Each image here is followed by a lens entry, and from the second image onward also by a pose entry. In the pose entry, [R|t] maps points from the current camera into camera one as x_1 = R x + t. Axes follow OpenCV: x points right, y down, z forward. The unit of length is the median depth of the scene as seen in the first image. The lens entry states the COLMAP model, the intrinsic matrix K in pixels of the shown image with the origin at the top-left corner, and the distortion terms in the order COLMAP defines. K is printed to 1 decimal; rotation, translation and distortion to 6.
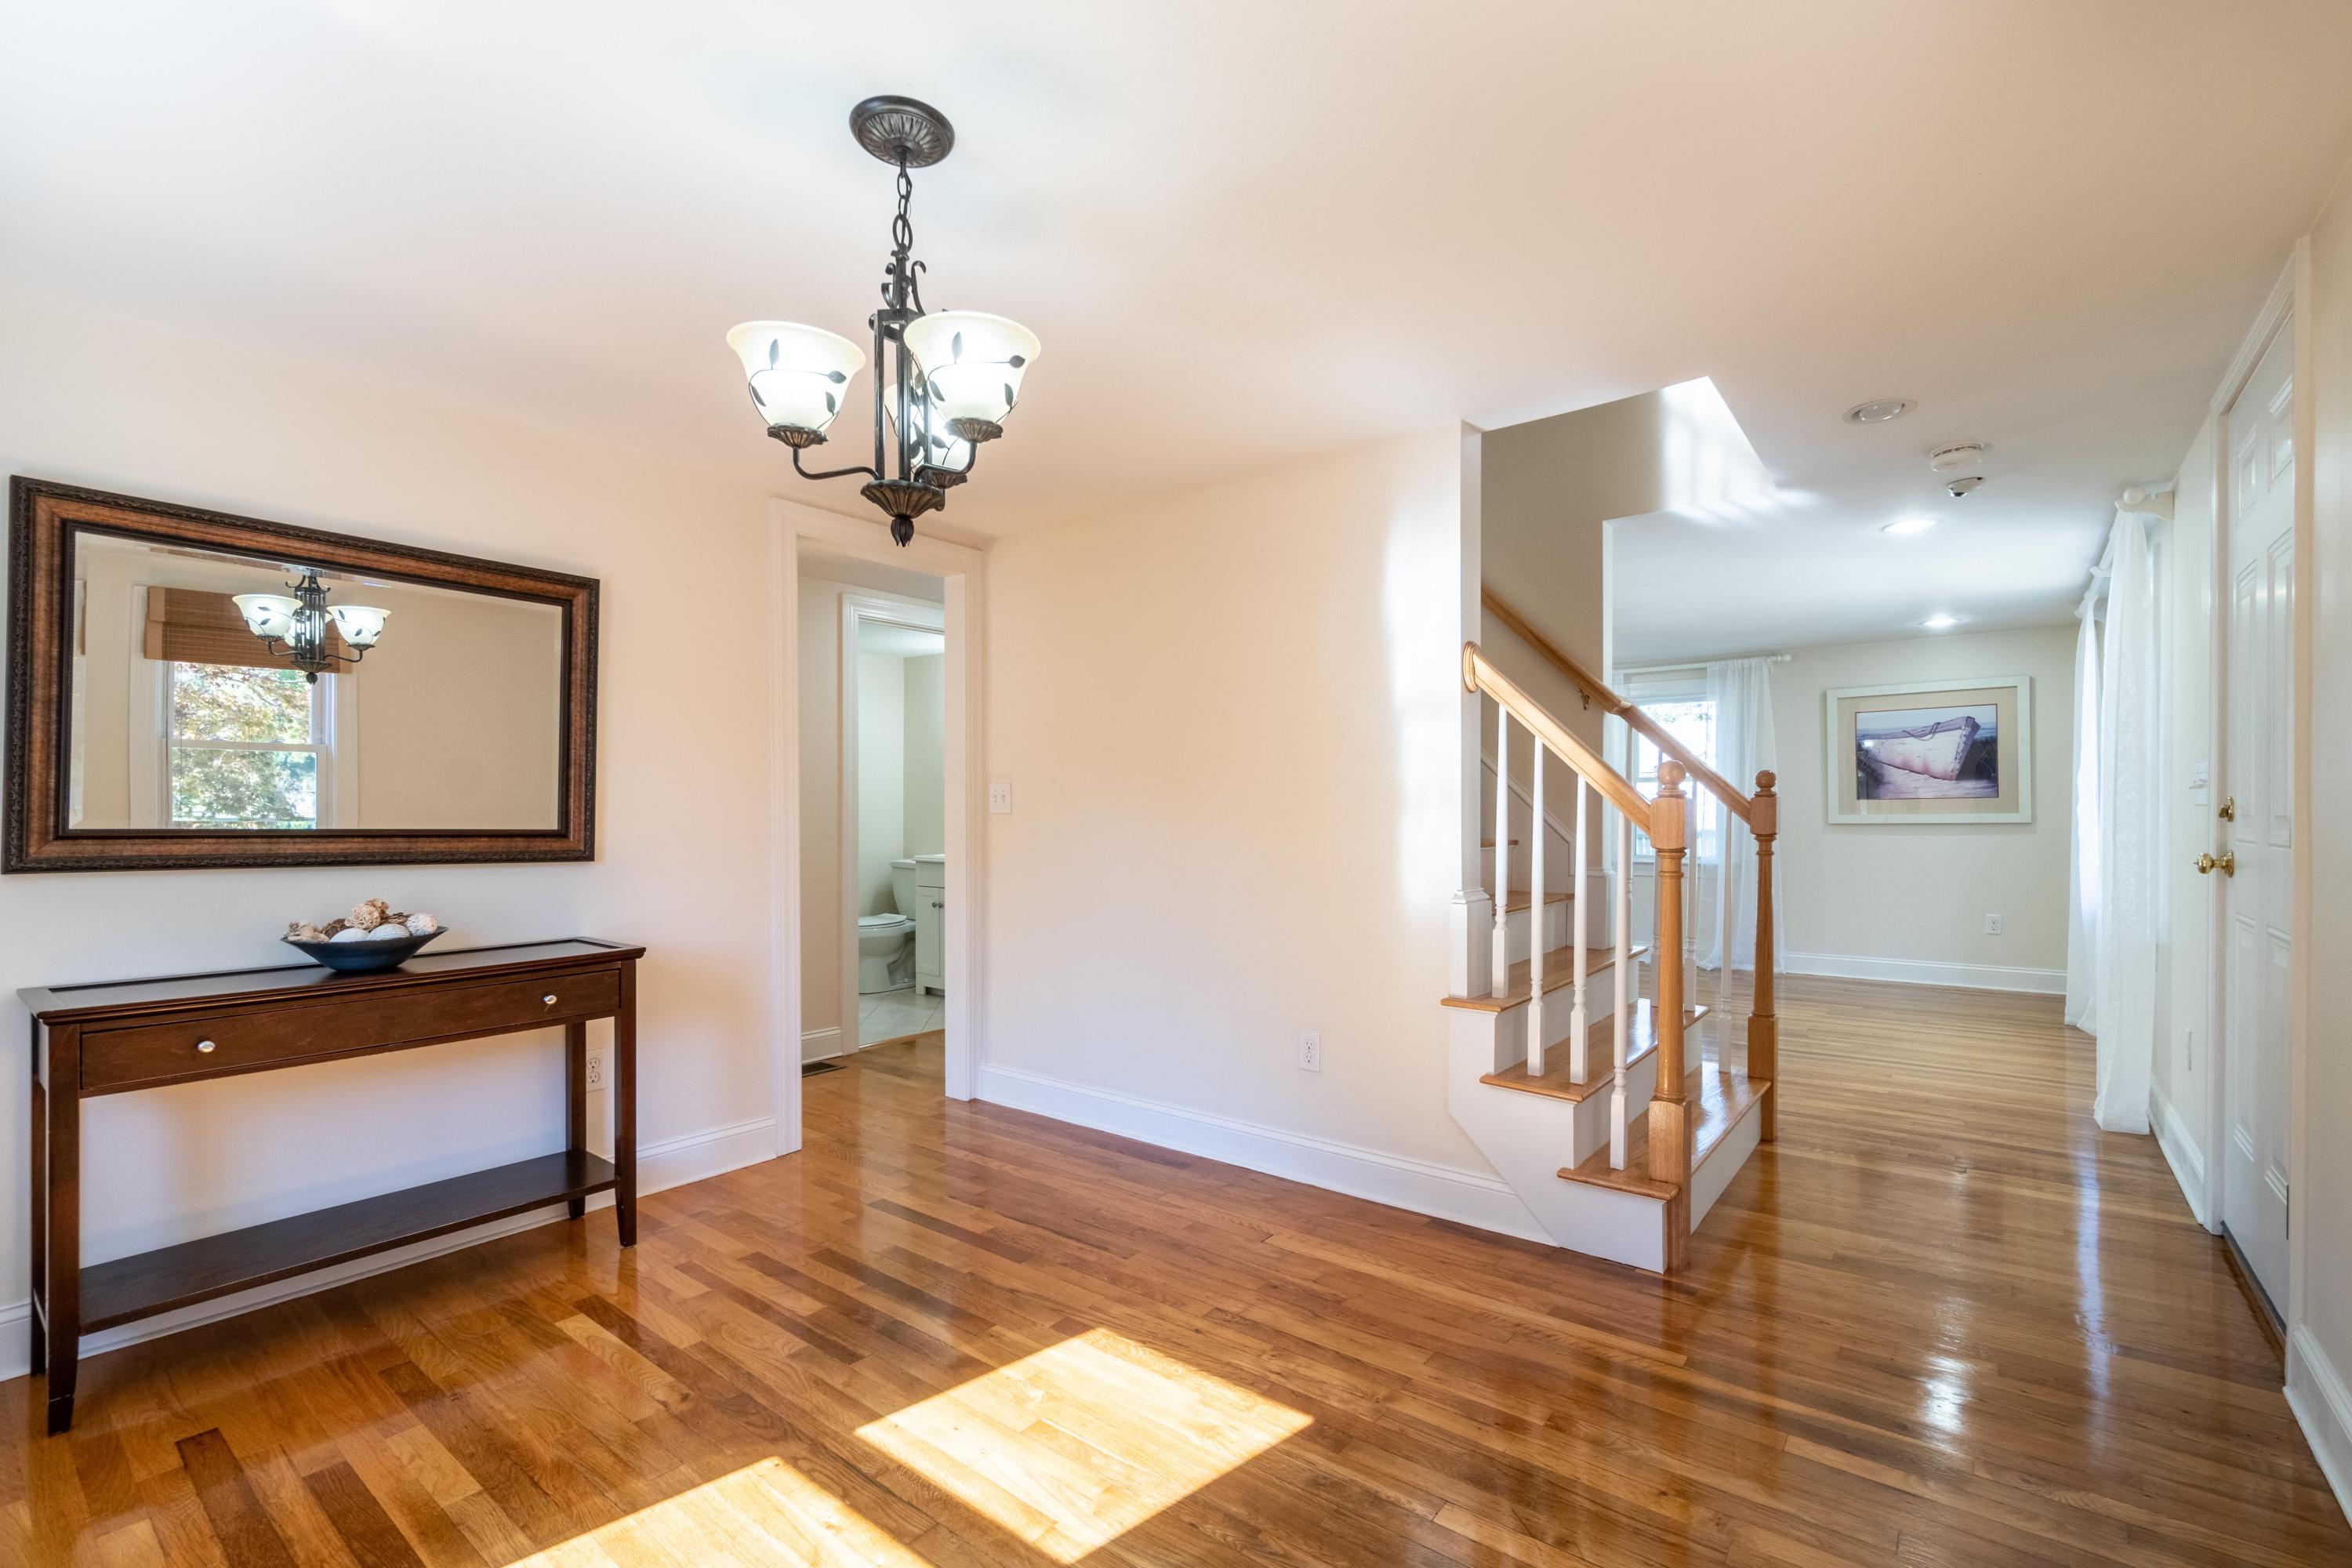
lens RADIAL K [[1034.3, 0, 1173.3], [0, 1034.3, 814.2], [0, 0, 1]] dist [-0.002093, -0.000139]
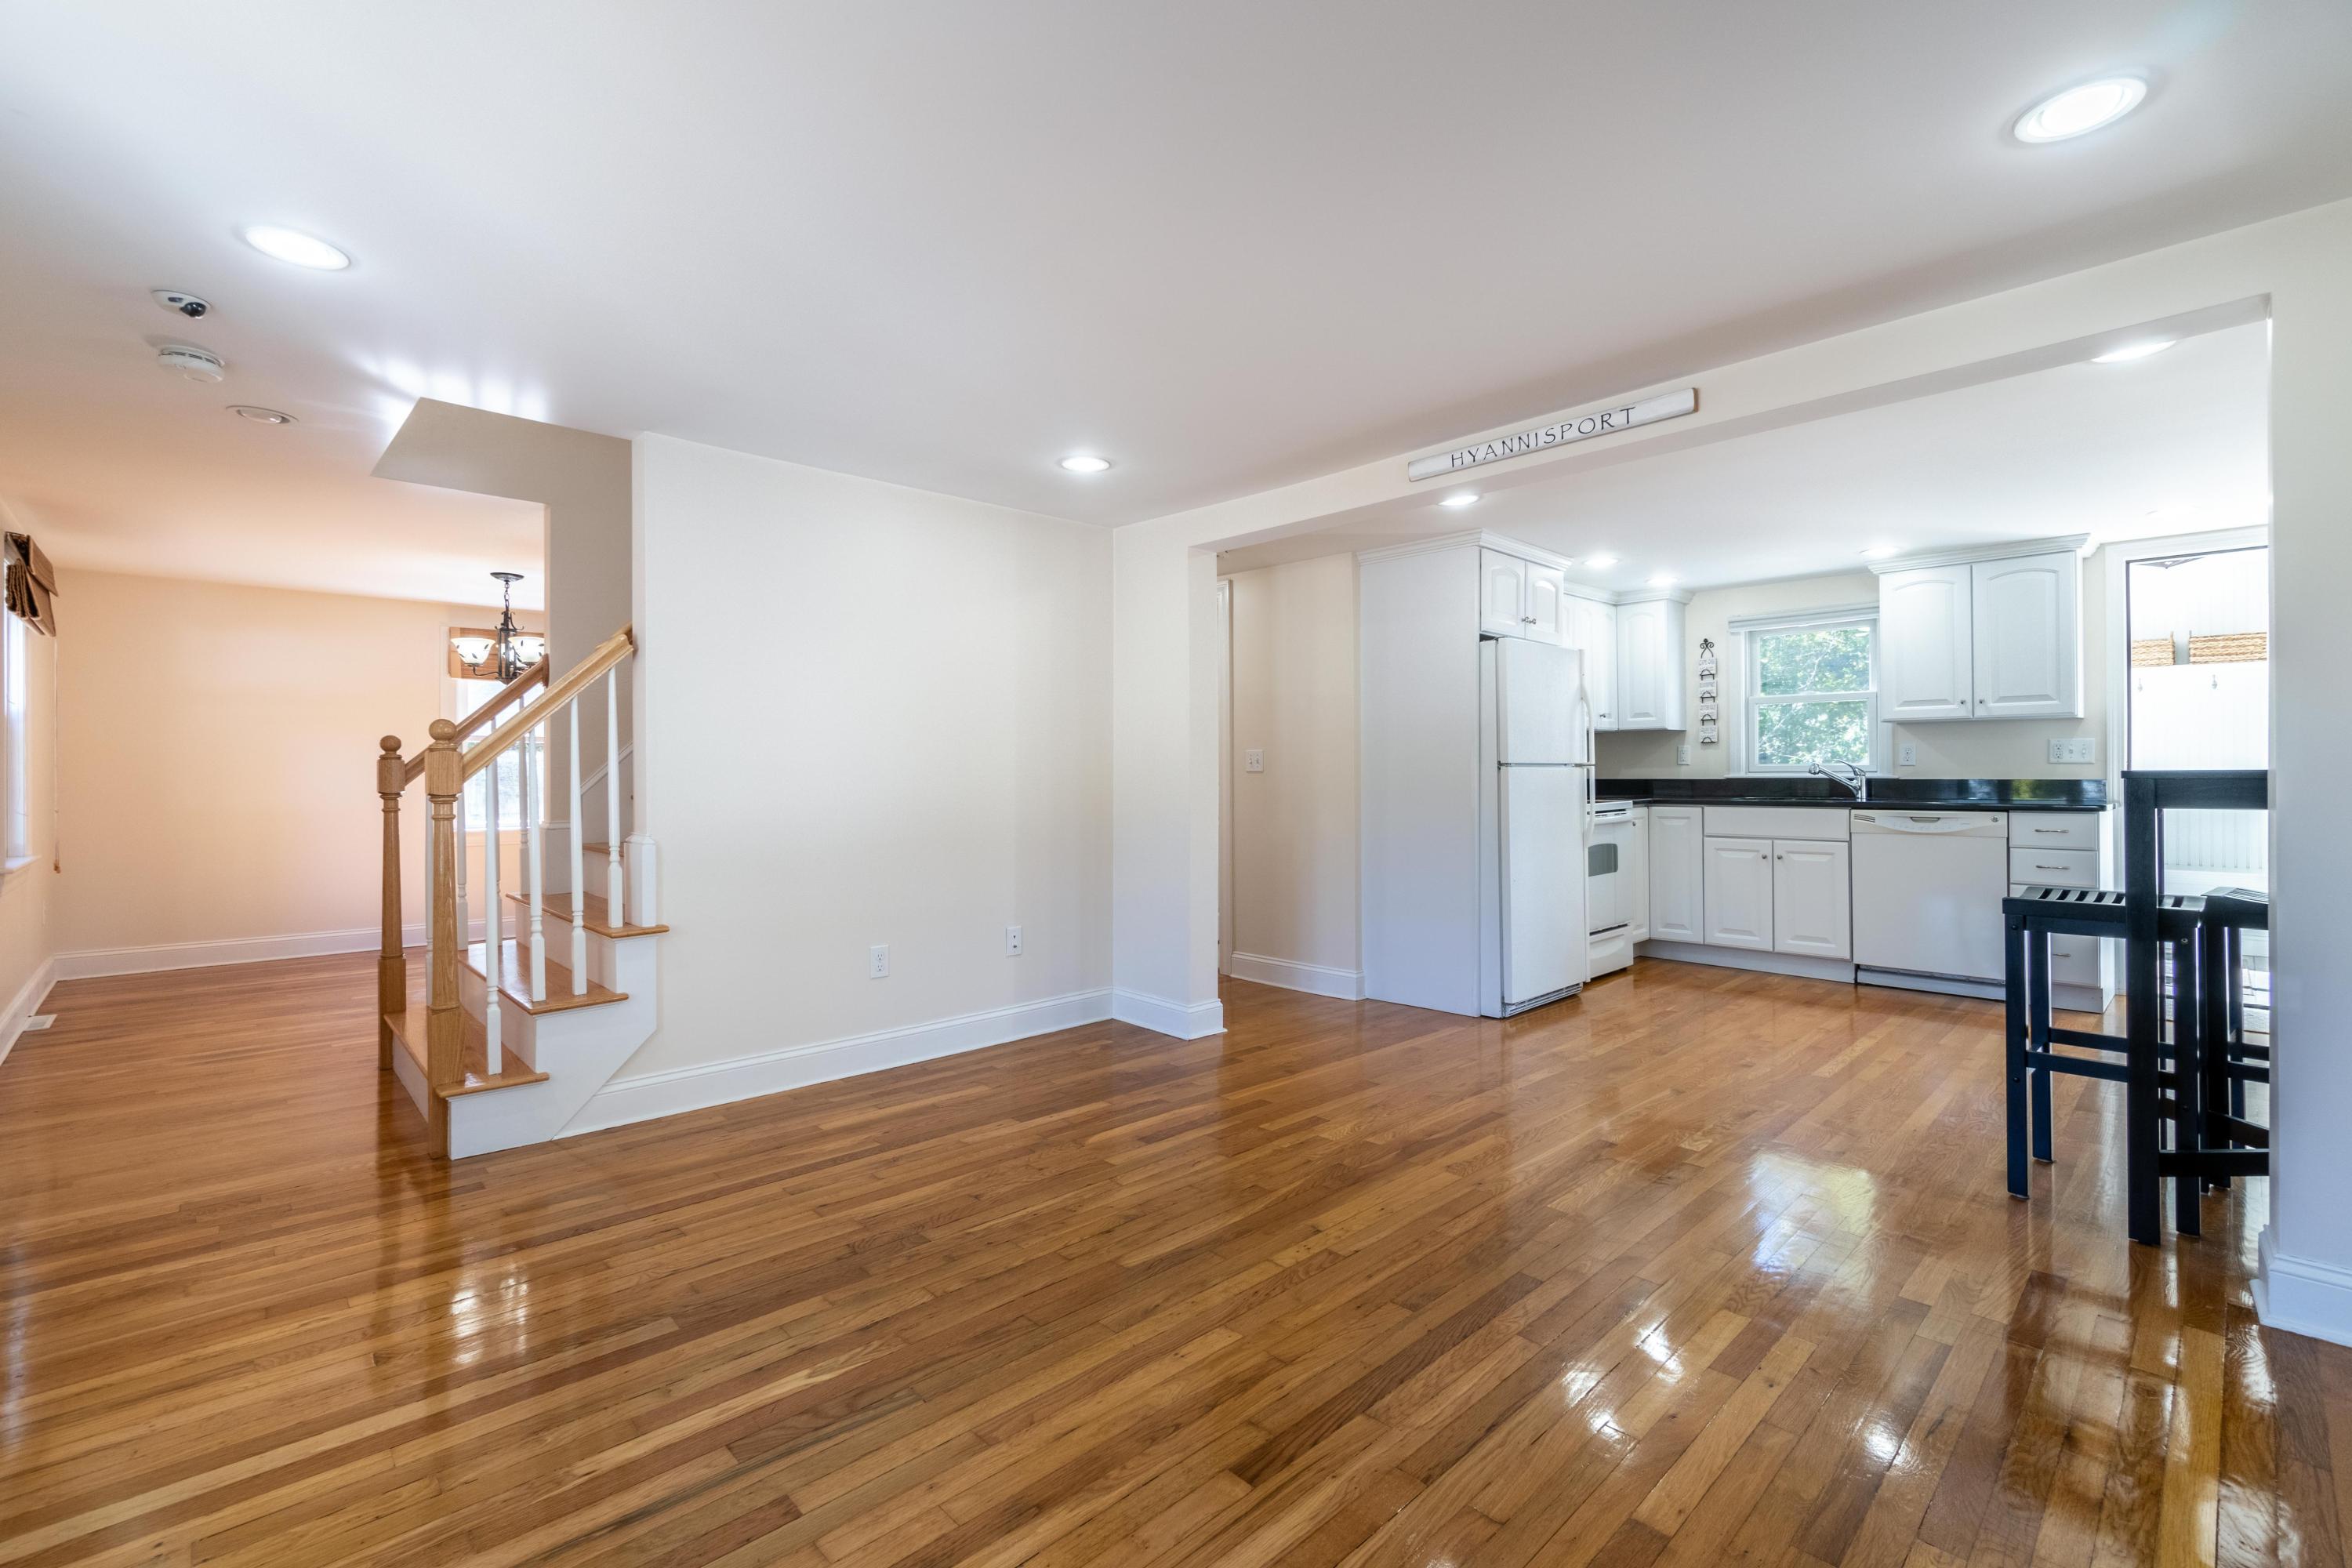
lens RADIAL K [[1029.8, 0, 1164.1], [0, 1029.8, 763.1], [0, 0, 1]] dist [-0.003553, -0.000420]
pose [[-0.142472, -0.005763, -0.989782, 1.741444], [-0.002112, 0.999983, -0.005519, -0.004158], [0.989797, 0.001304, -0.142482, 2.250275]]
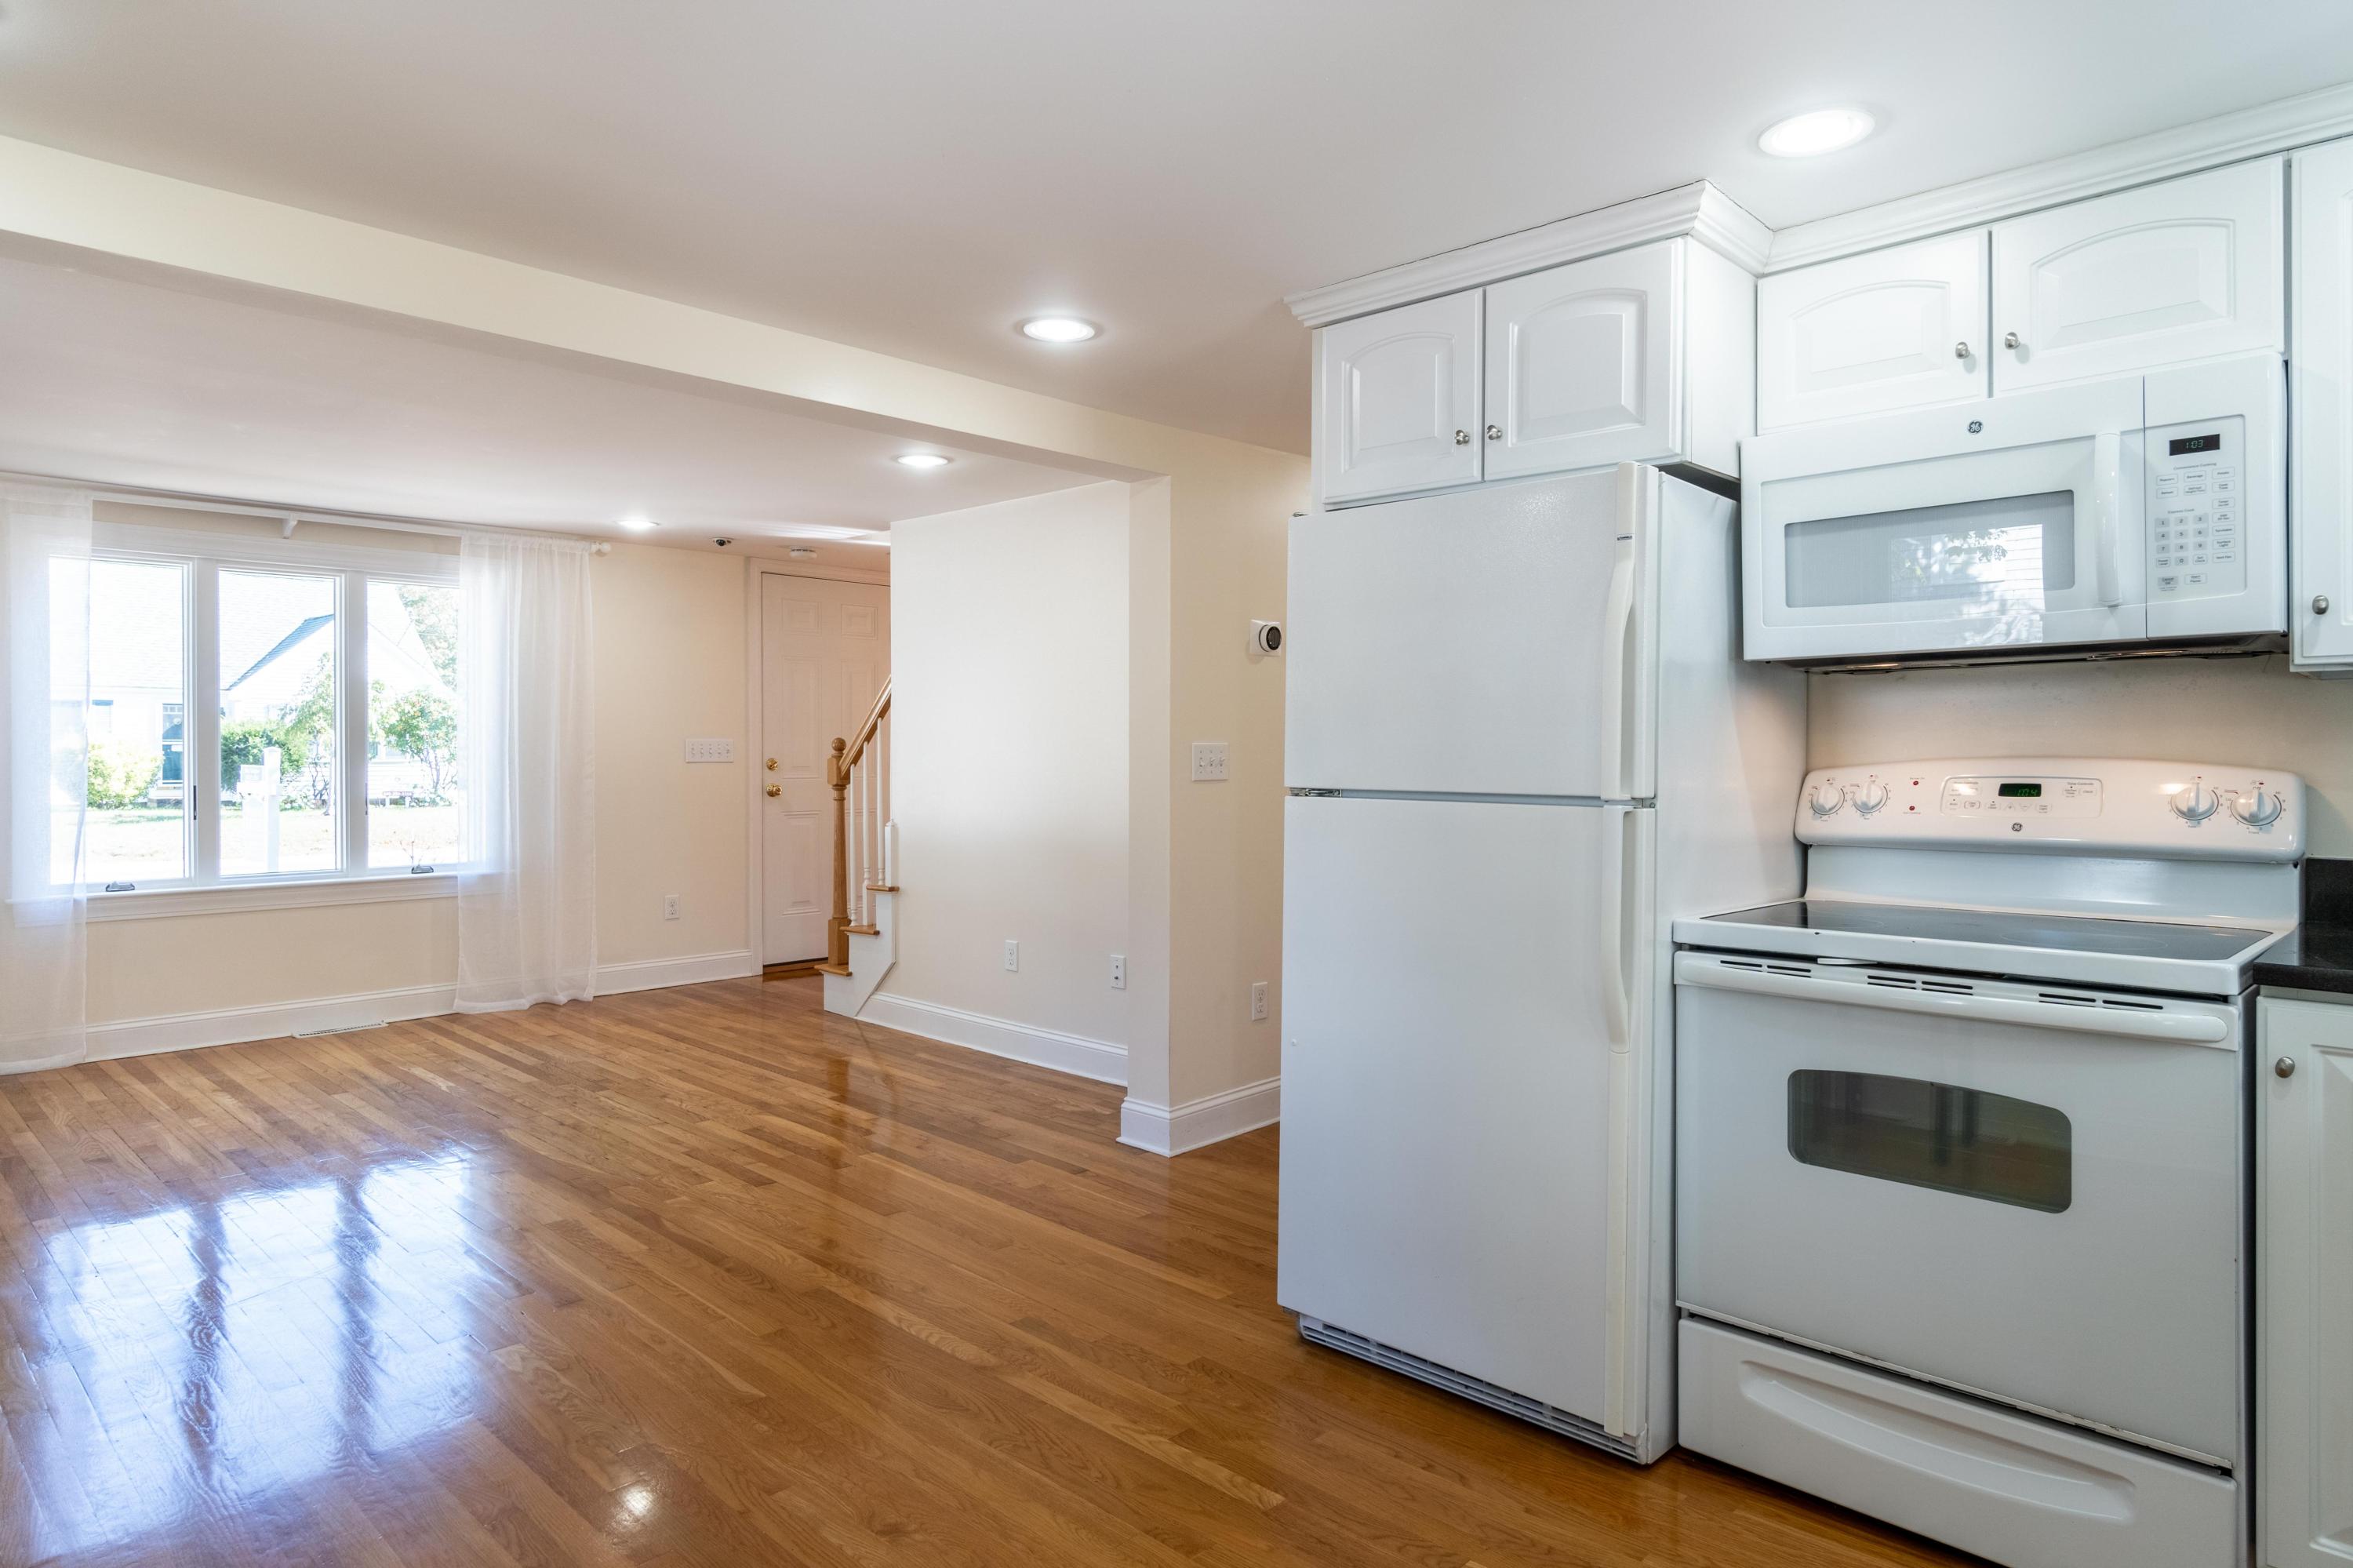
lens RADIAL K [[1366.7, 0, 1175.9], [0, 1366.7, 743.3], [0, 0, 1]] dist [-0.002023, 0.000077]
pose [[-0.996033, 0.001626, 0.088965, -0.037527], [0.001662, 0.999999, 0.000333, -0.046647], [-0.088964, 0.000480, -0.996035, 3.628333]]
